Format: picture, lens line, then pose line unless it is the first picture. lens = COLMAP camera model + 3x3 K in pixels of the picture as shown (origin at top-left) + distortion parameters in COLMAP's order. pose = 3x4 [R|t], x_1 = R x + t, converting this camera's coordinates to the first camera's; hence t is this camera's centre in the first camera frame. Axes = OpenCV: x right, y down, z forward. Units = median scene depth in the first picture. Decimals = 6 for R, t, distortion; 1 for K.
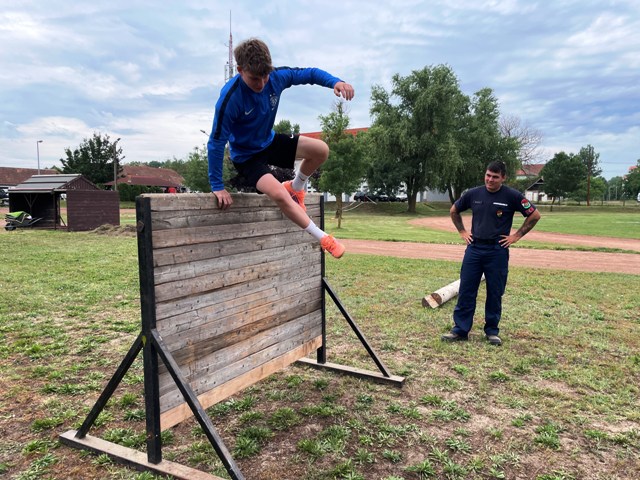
lens RADIAL K [[488.4, 0, 328.5], [0, 488.4, 230.4], [0, 0, 1]] dist [0.096917, -0.123234]
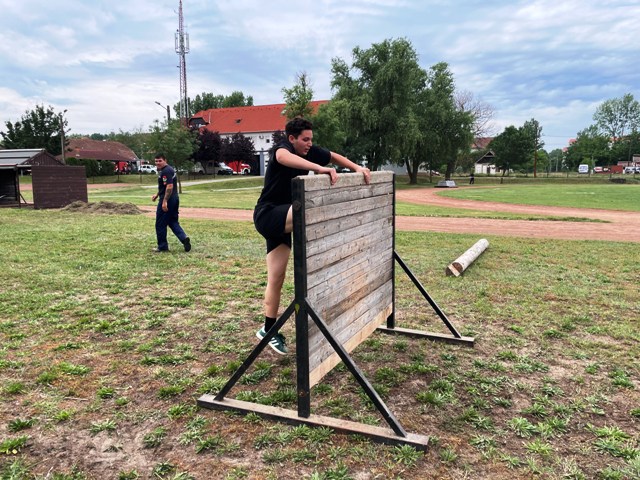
lens RADIAL K [[492.7, 0, 319.4], [0, 492.7, 226.0], [0, 0, 1]] dist [0.105063, -0.130357]
pose [[0.994758, -0.017374, 0.100768, -0.129870], [0.012877, 0.998899, 0.045106, -0.003477], [-0.101441, -0.043572, 0.993887, -0.030498]]
